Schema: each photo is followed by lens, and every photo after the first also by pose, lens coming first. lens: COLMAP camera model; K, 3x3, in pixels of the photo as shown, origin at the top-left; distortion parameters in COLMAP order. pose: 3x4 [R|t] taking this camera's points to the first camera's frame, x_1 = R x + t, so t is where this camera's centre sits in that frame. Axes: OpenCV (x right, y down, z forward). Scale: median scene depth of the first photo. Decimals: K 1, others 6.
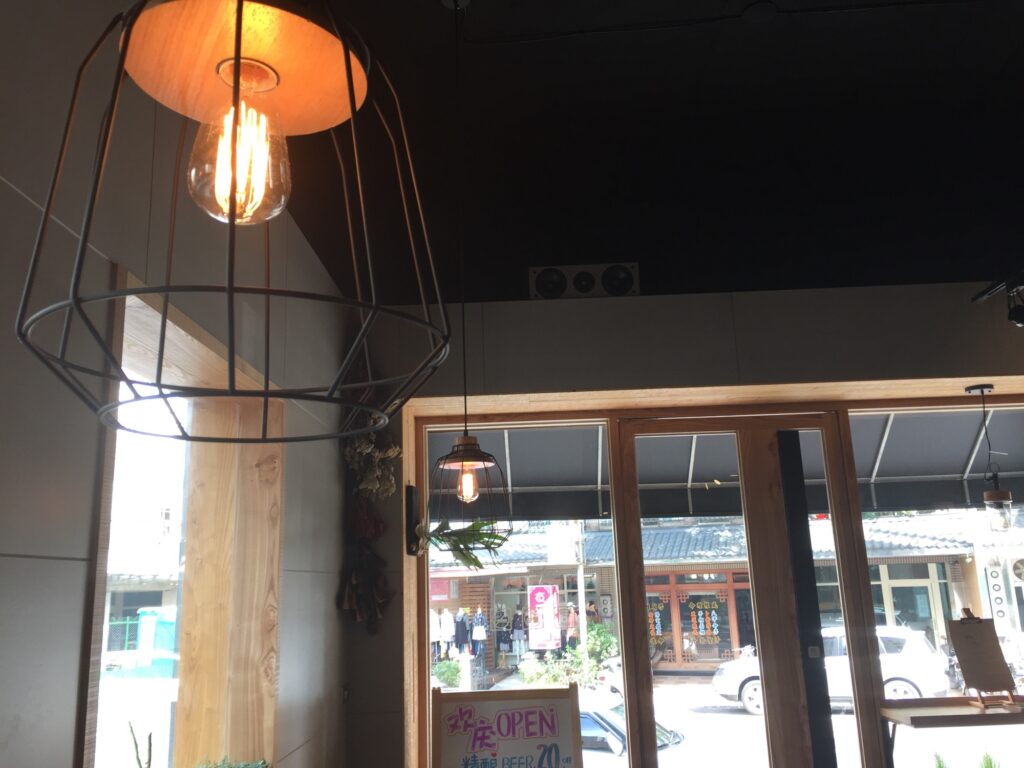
lens RADIAL K [[887.2, 0, 511.1], [0, 887.2, 378.9], [0, 0, 1]] dist [0.062022, -0.055311]
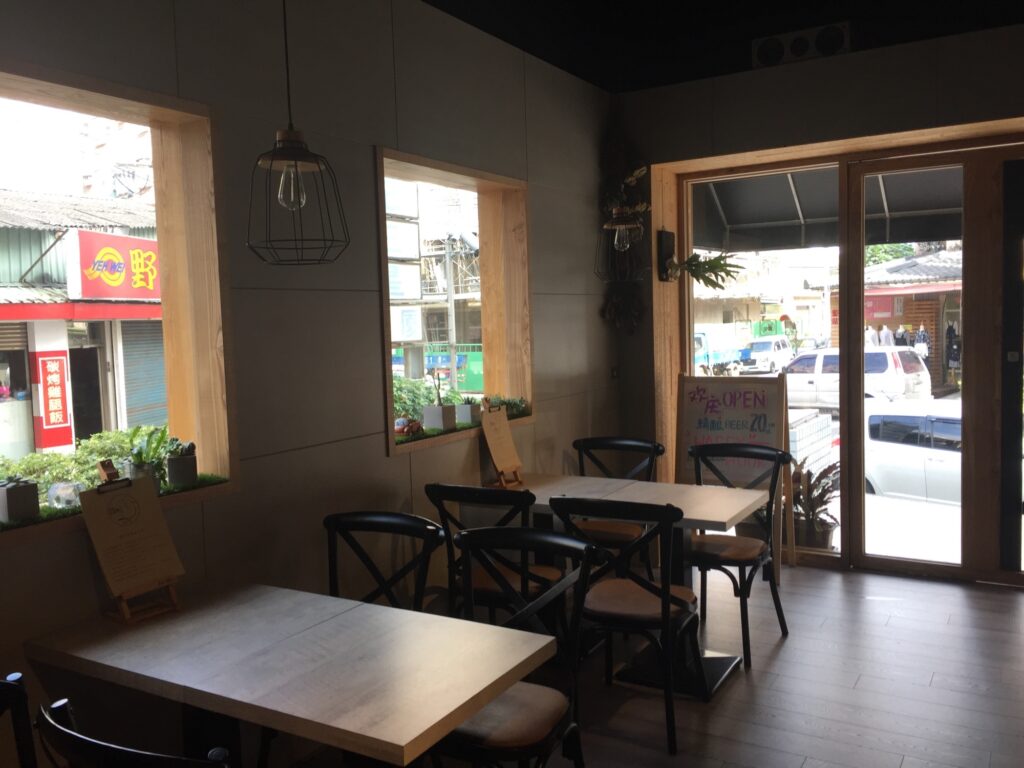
lens RADIAL K [[887.2, 0, 515.0], [0, 887.2, 386.9], [0, 0, 1]] dist [0.062022, -0.055311]
pose [[0.868118, 0.045126, -0.494302, 0.386500], [0.113095, 0.951681, 0.285505, -0.067722], [0.483301, -0.303756, 0.821068, -0.299162]]
